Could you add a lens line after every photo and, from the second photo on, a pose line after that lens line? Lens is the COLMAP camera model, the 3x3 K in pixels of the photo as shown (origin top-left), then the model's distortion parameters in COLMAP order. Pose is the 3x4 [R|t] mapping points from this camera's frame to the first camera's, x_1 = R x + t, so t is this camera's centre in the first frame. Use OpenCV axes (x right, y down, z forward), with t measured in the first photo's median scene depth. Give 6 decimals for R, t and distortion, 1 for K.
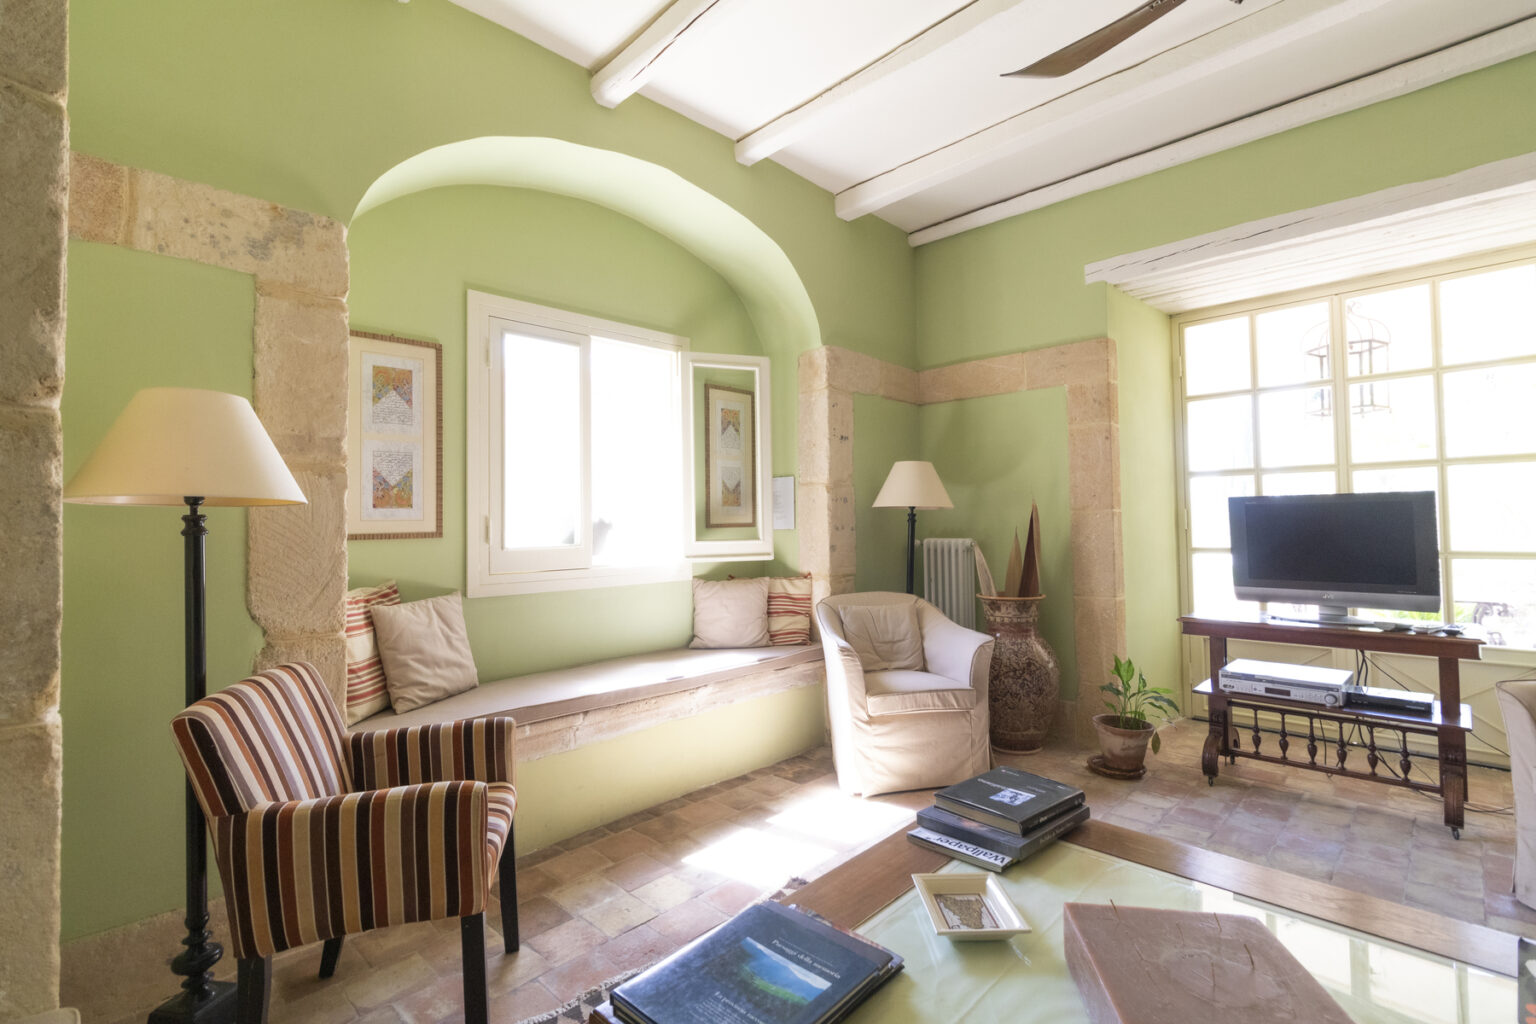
lens RADIAL K [[708.8, 0, 769.3], [0, 708.8, 509.7], [0, 0, 1]] dist [0.011202, -0.000241]
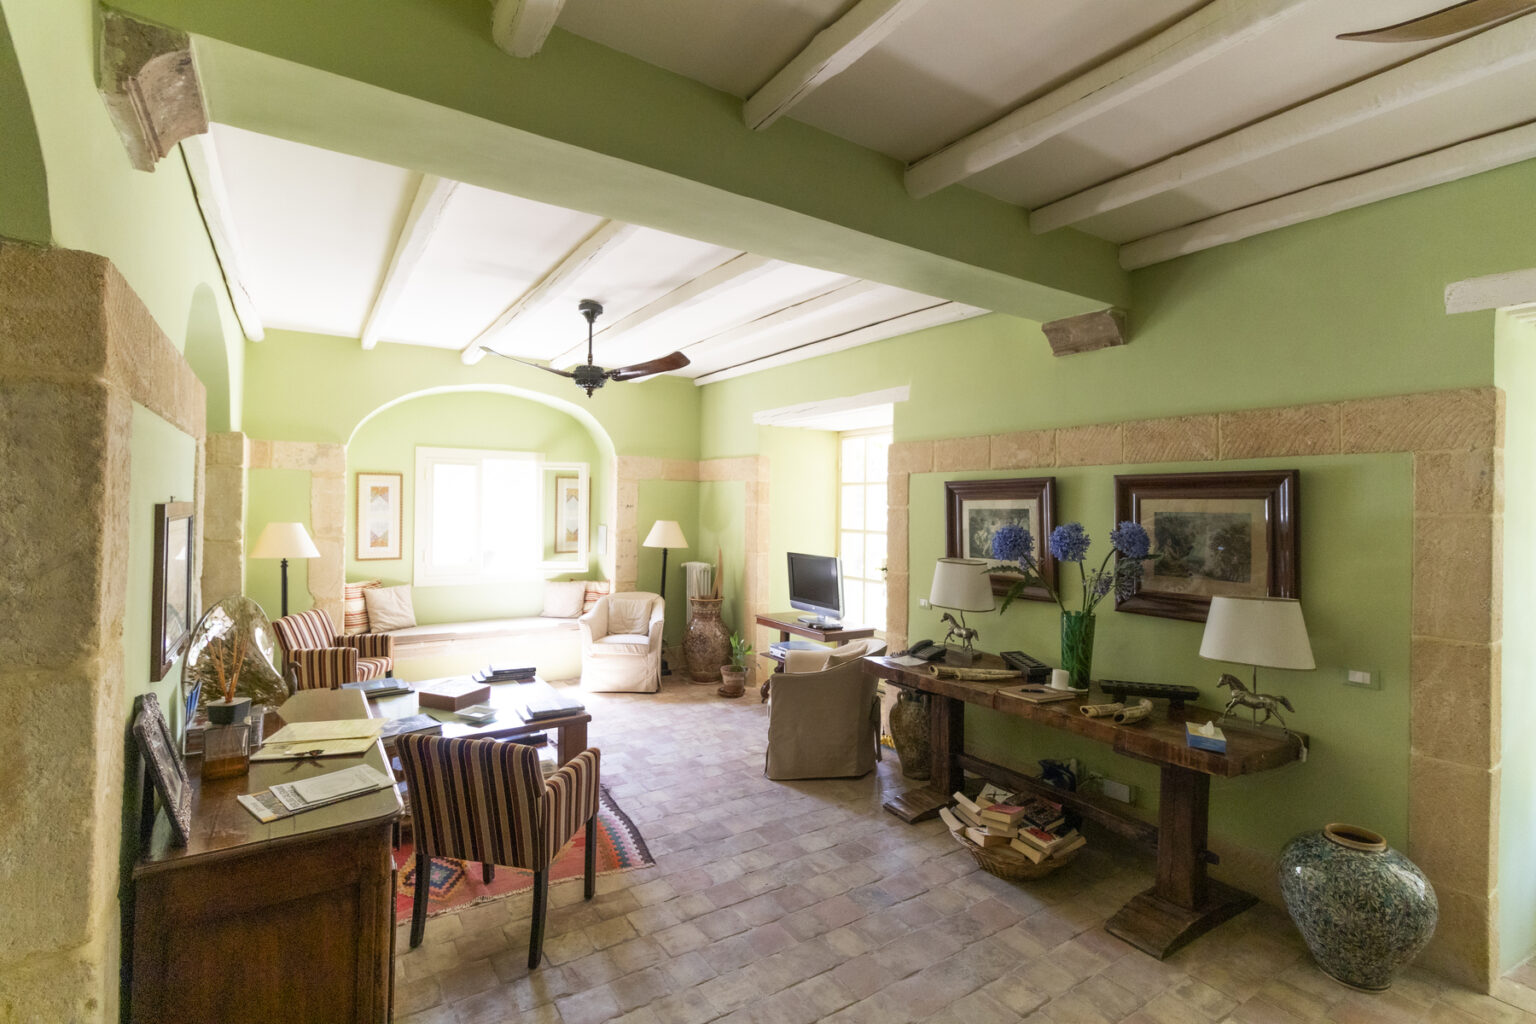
lens RADIAL K [[708.8, 0, 765.0], [0, 708.8, 510.7], [0, 0, 1]] dist [0.011202, -0.000241]
pose [[0.976853, 0.027621, -0.212121, 1.050883], [-0.021617, 0.999299, 0.030571, -0.193527], [0.212816, -0.025278, 0.976765, -0.879307]]
